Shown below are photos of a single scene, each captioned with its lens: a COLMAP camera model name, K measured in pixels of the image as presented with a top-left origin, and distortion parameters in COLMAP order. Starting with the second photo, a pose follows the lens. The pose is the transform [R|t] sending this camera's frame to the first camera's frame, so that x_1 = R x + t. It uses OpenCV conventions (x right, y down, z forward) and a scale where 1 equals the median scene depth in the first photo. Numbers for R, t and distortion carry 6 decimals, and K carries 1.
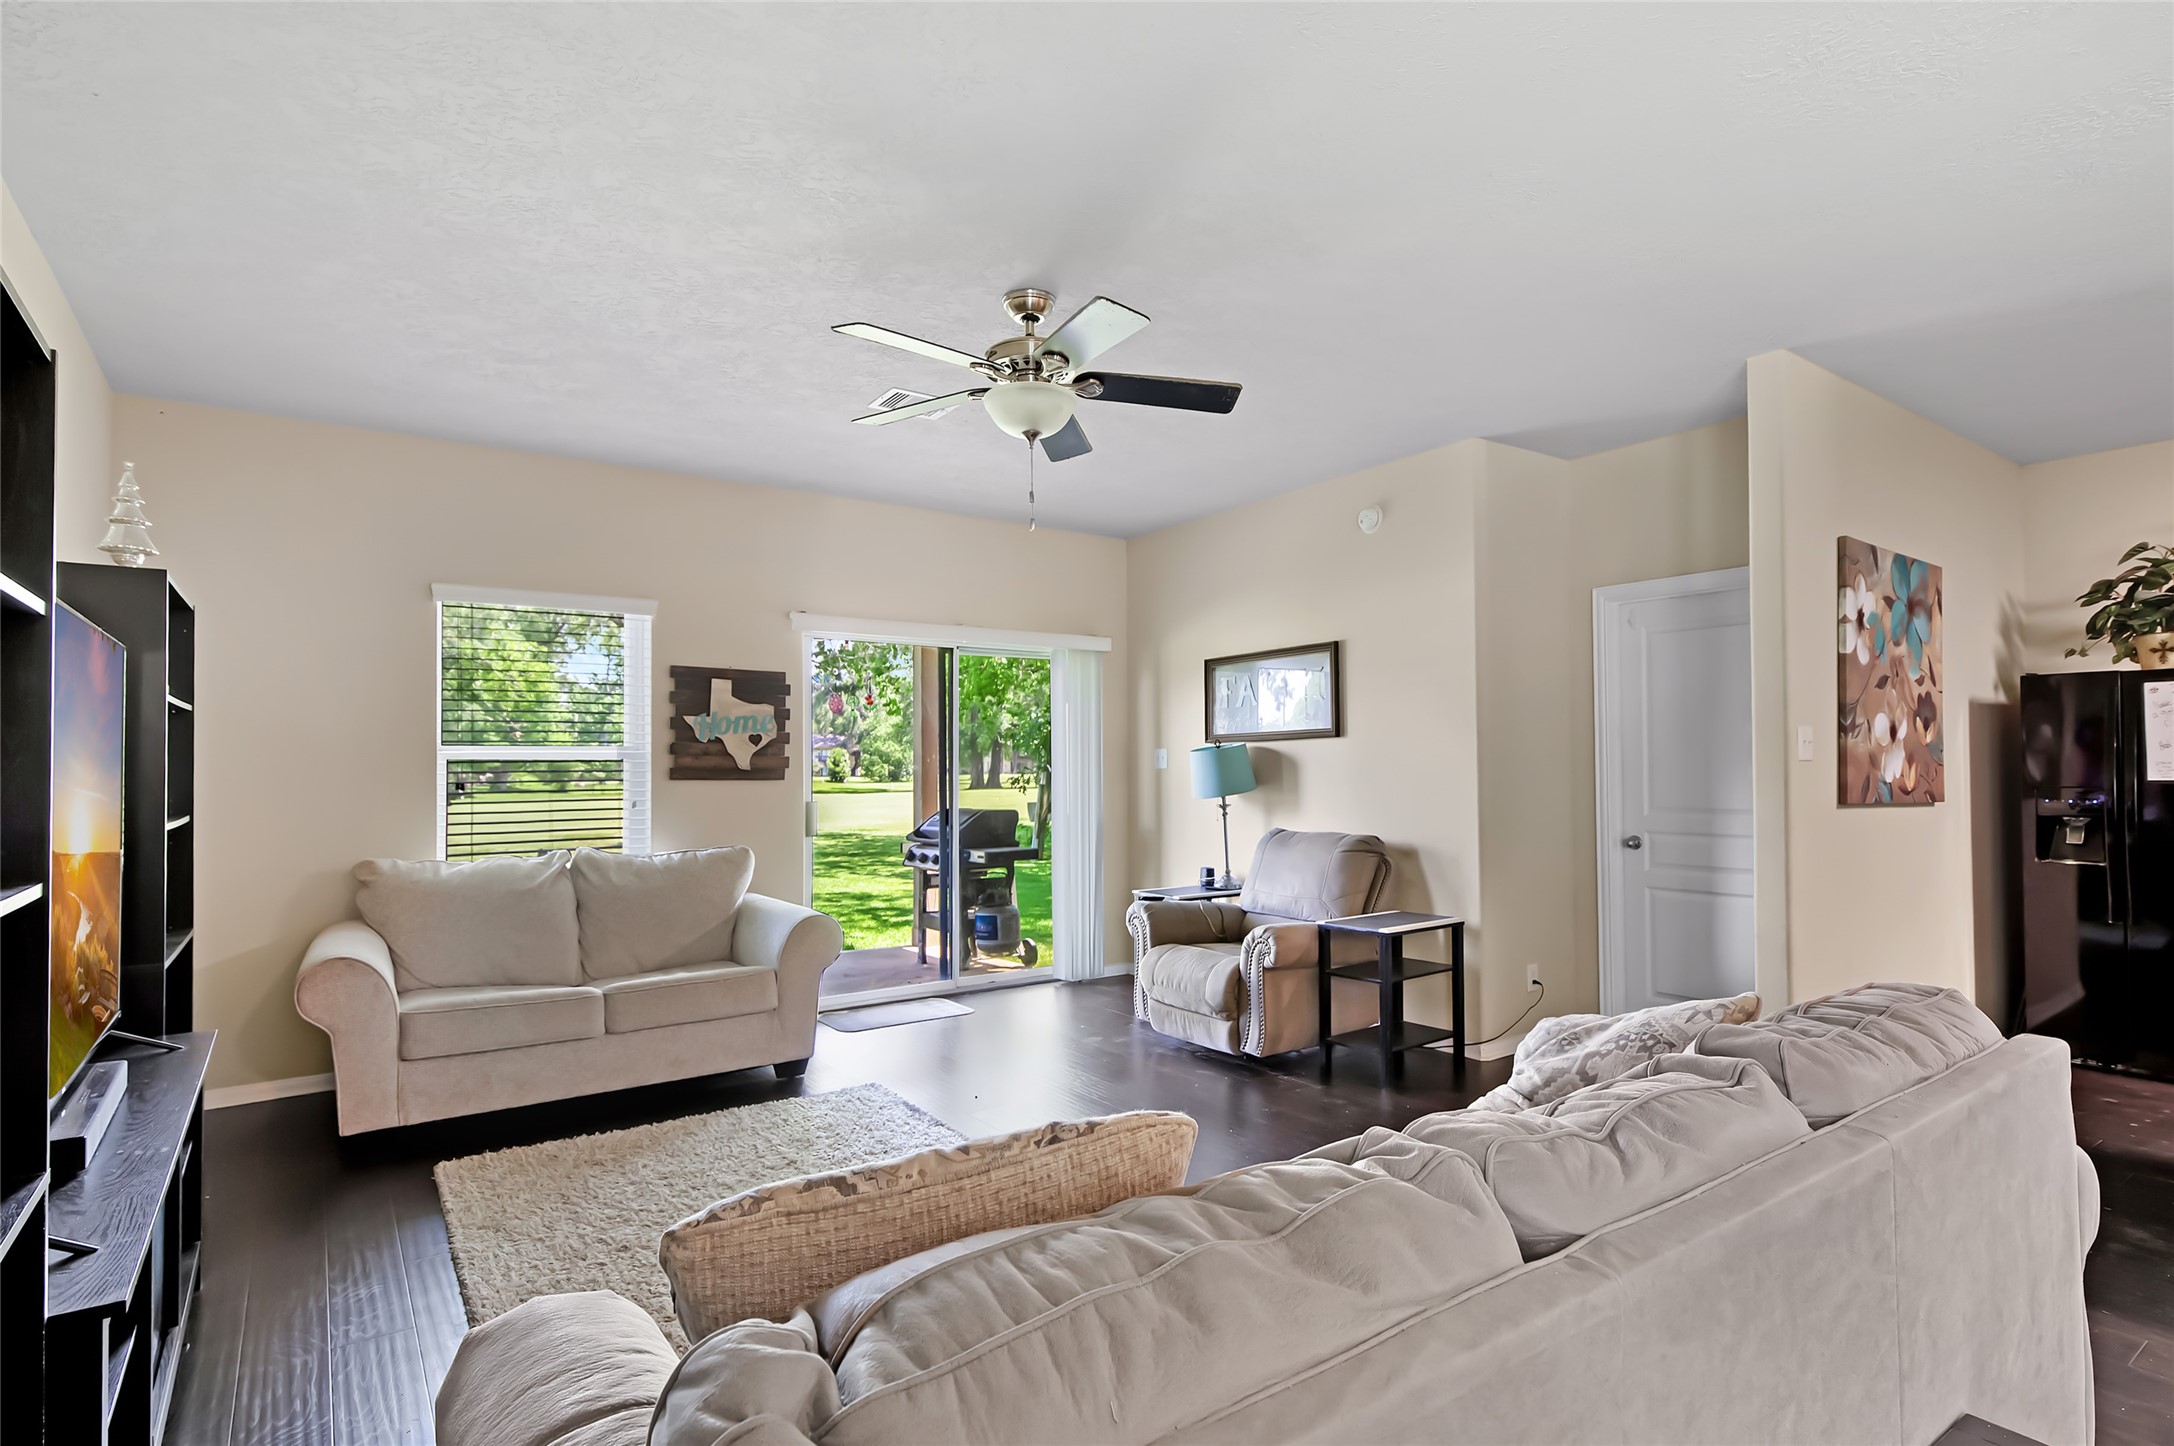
lens RADIAL K [[1098.9, 0, 1091.2], [0, 1098.9, 740.9], [0, 0, 1]] dist [-0.029747, 0.000463]
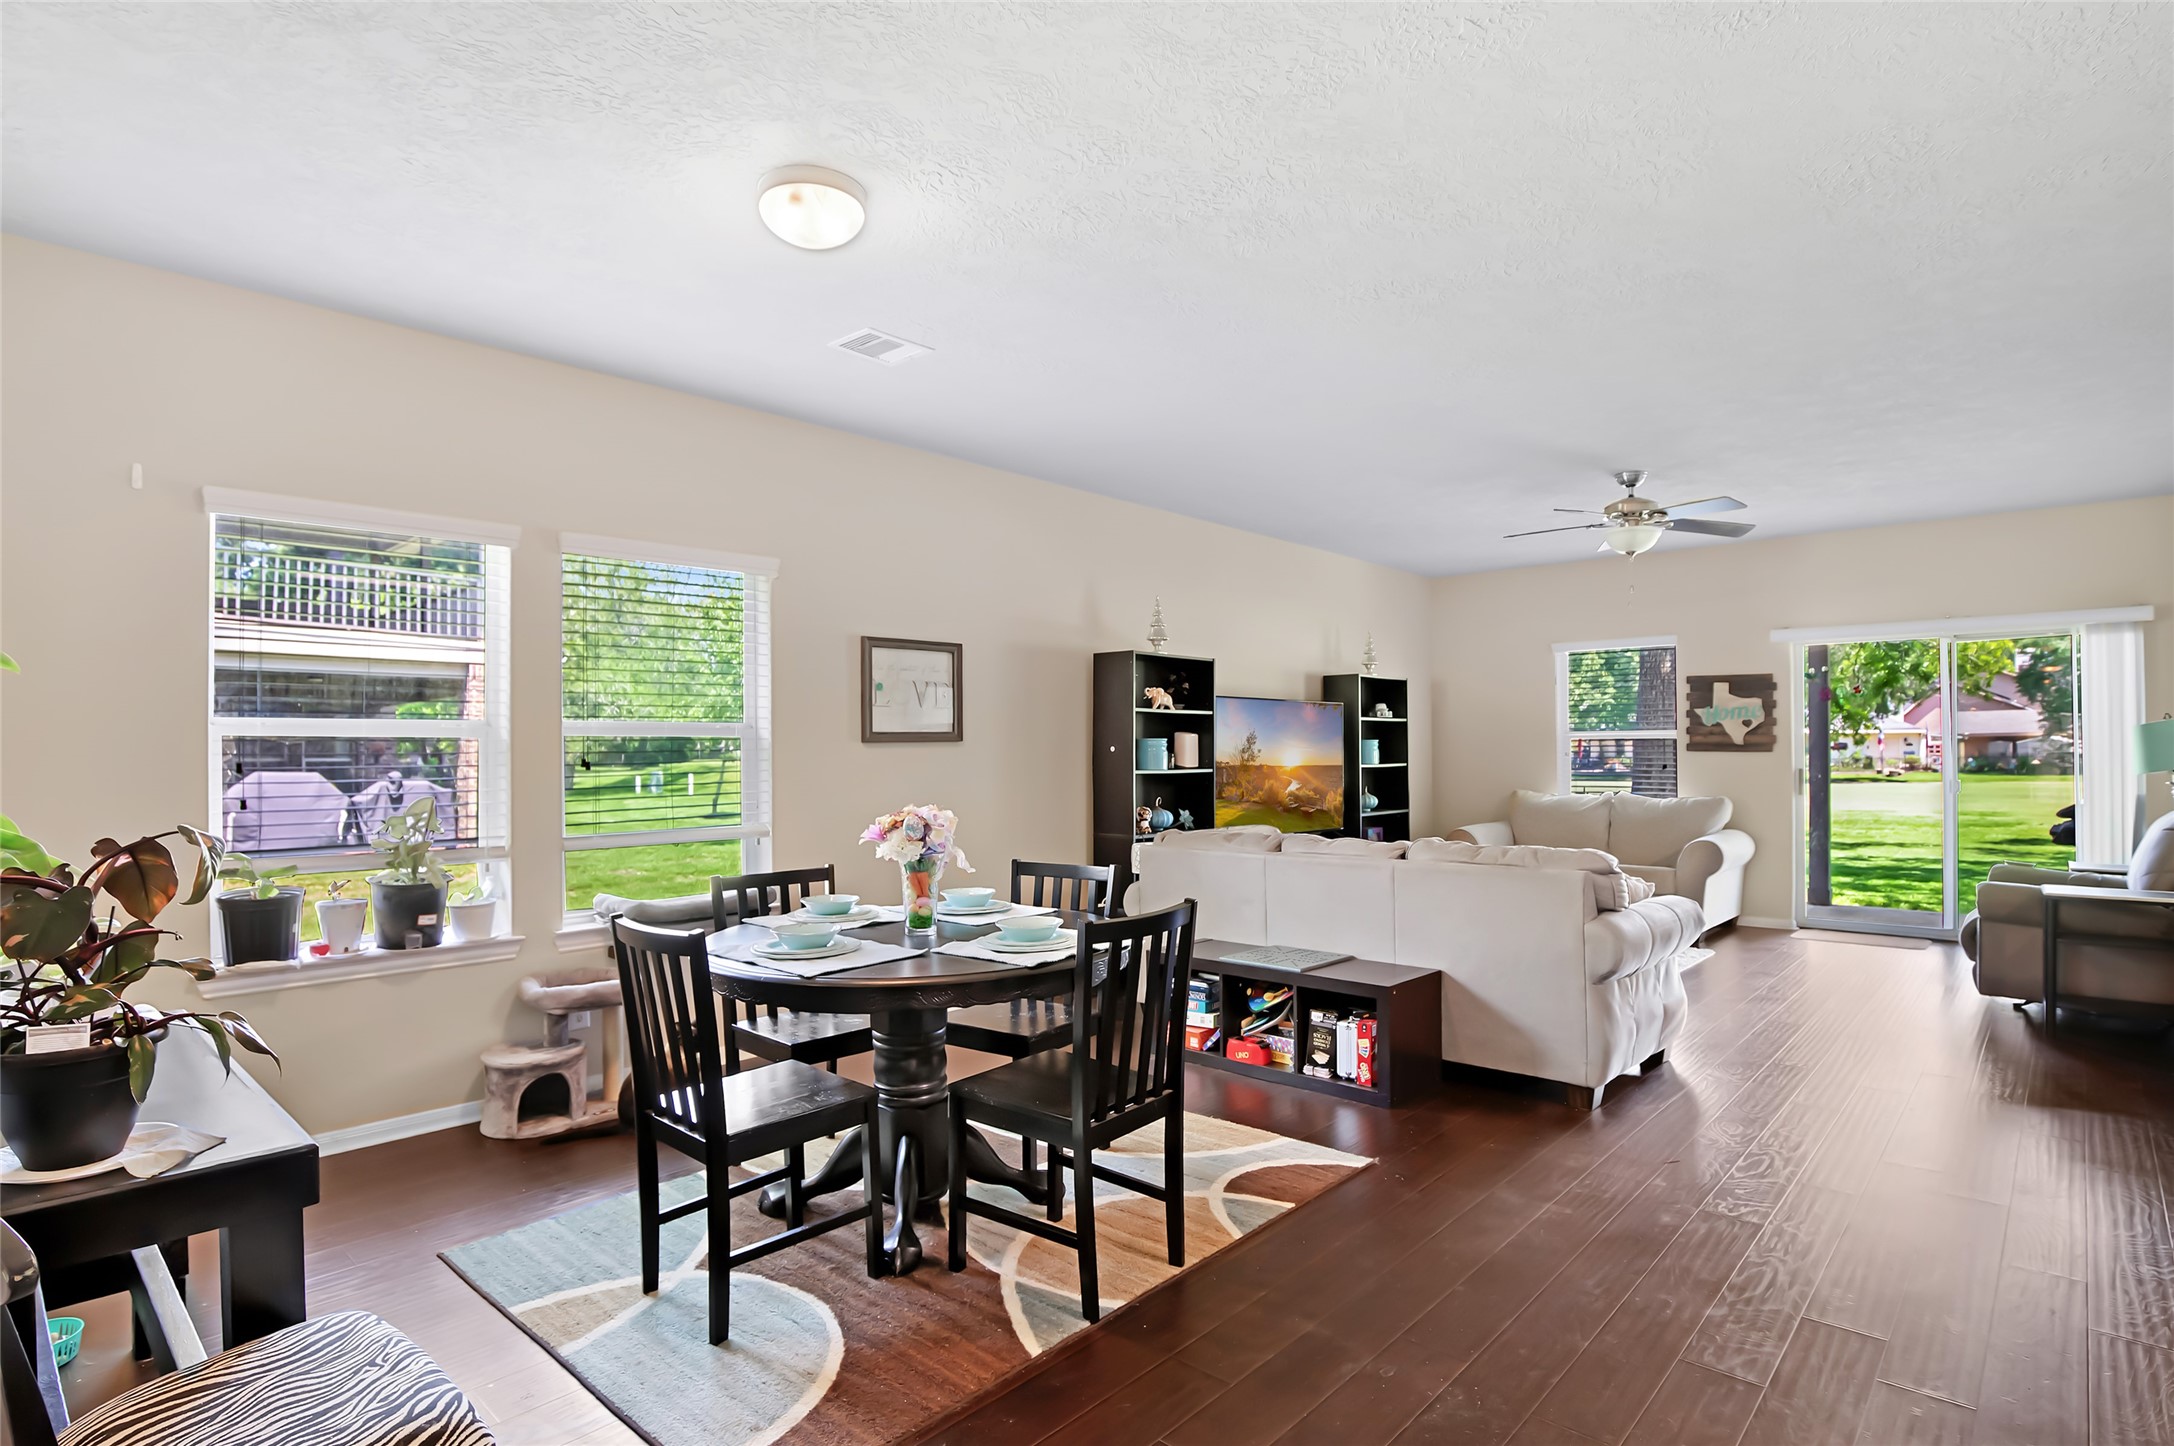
lens RADIAL K [[1098.9, 0, 1091.2], [0, 1098.9, 740.9], [0, 0, 1]] dist [-0.029747, 0.000463]
pose [[0.208291, -0.000329, -0.978067, 0.912827], [0.025727, 0.999656, 0.005142, -0.007614], [0.977729, -0.026234, 0.208227, -0.131684]]
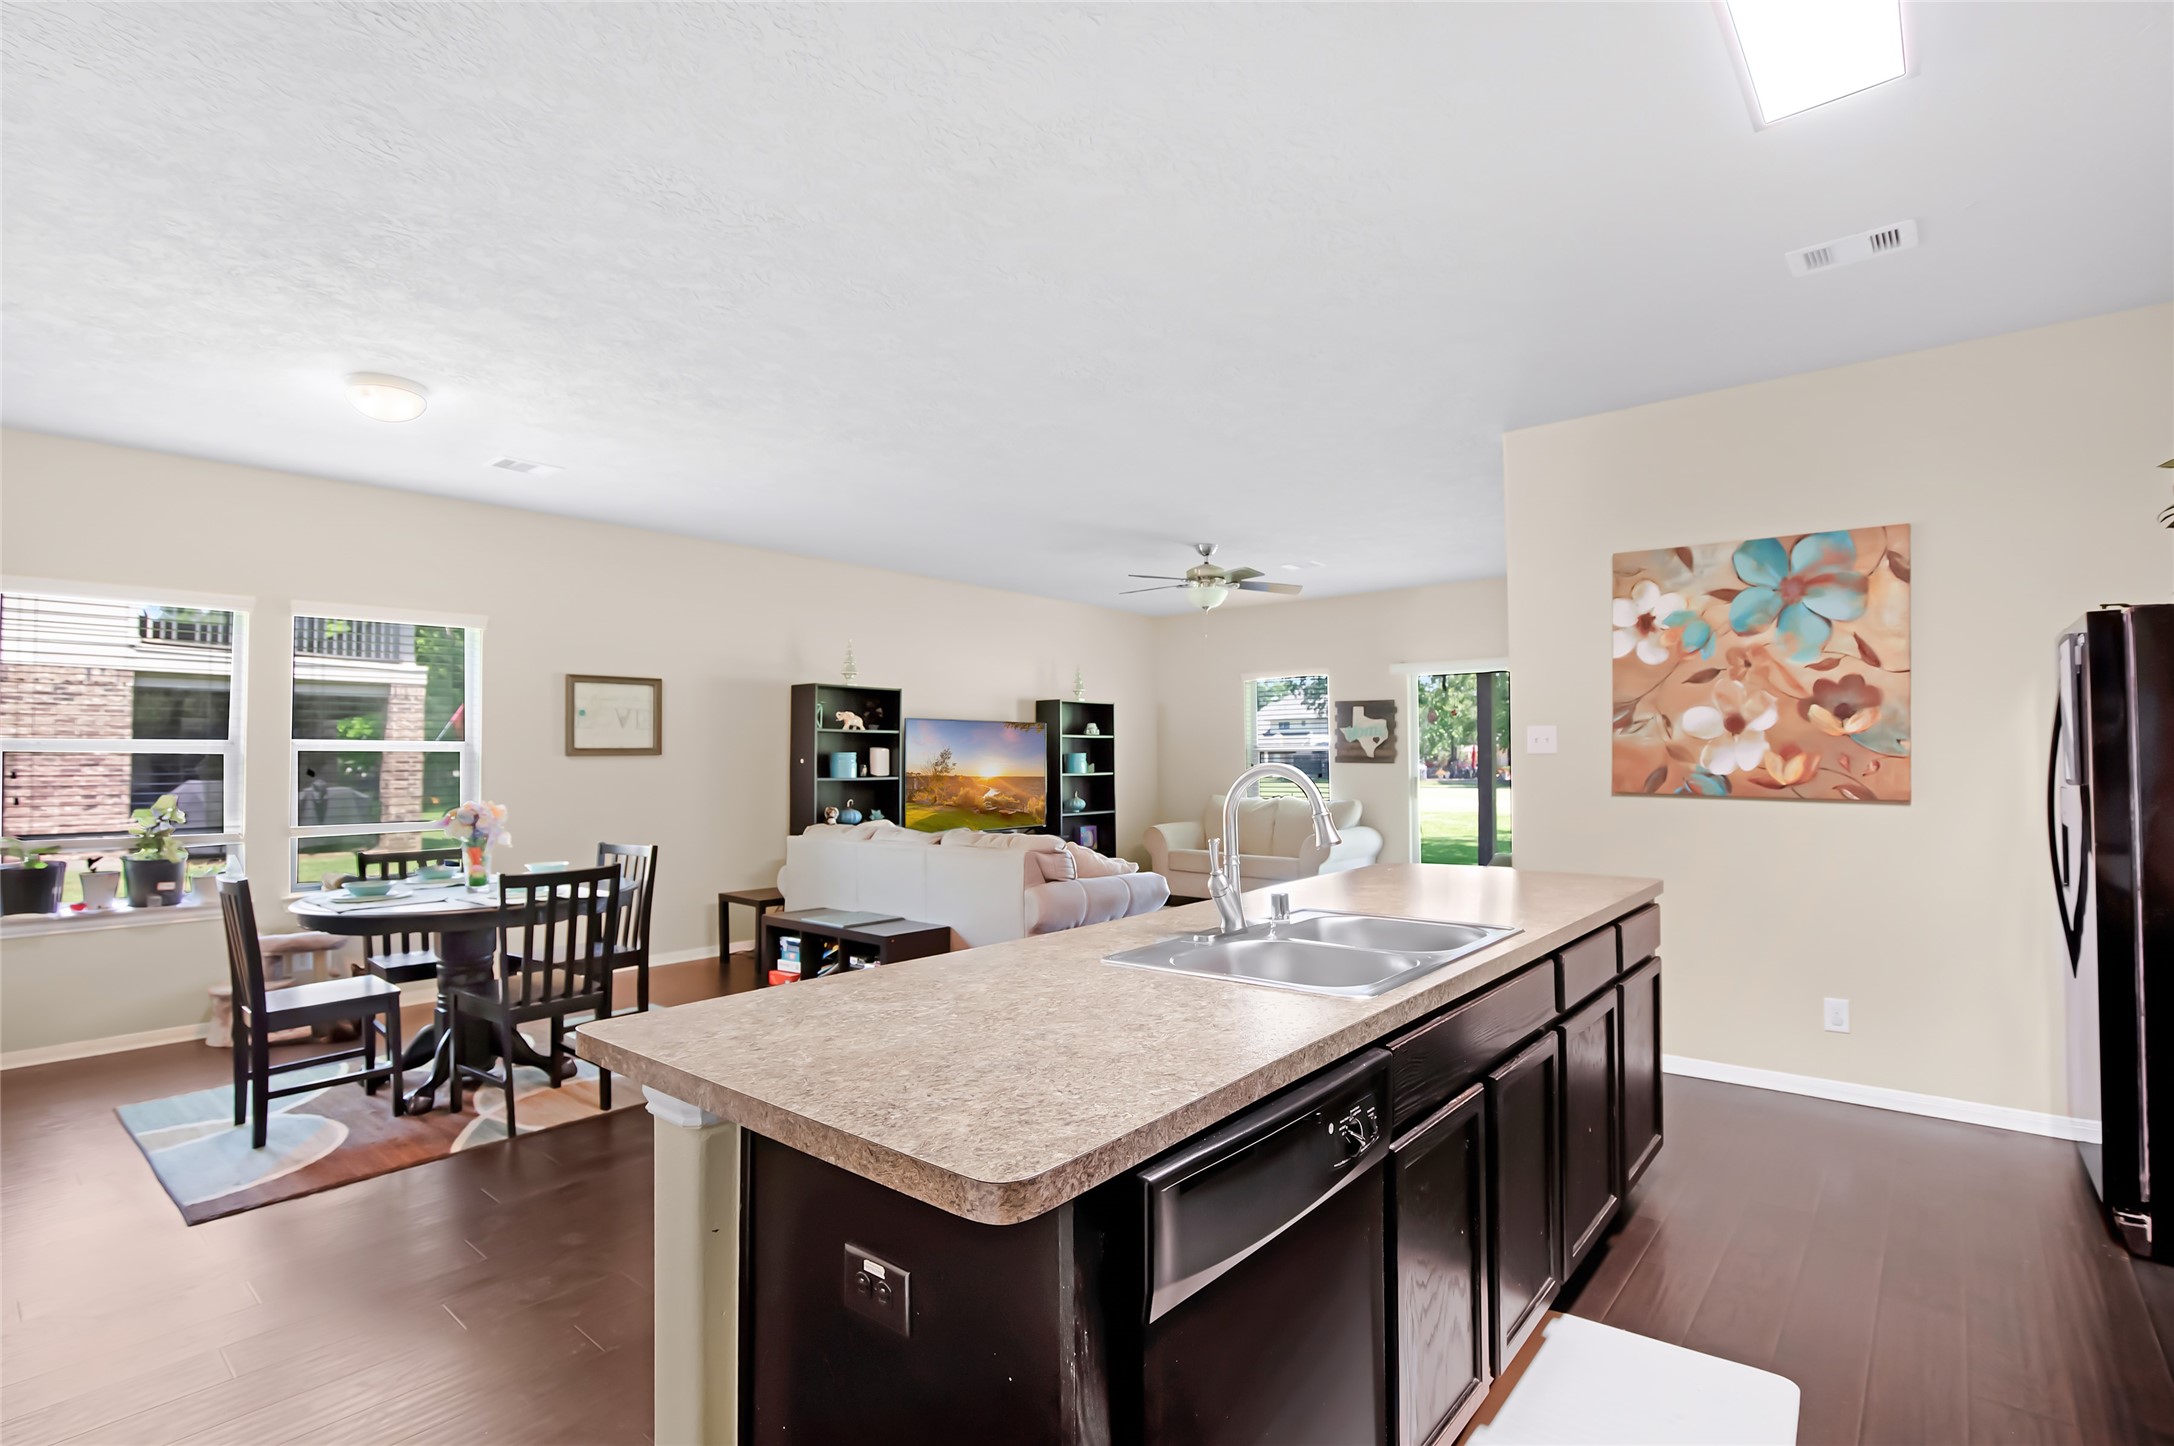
lens RADIAL K [[1028.8, 0, 1090.6], [0, 1028.8, 731.1], [0, 0, 1]] dist [-0.029605, 0.000248]
pose [[0.245494, -0.019784, -0.969196, 1.187785], [0.025216, 0.999584, -0.014017, -0.003793], [0.969070, -0.020998, 0.245891, 0.157462]]
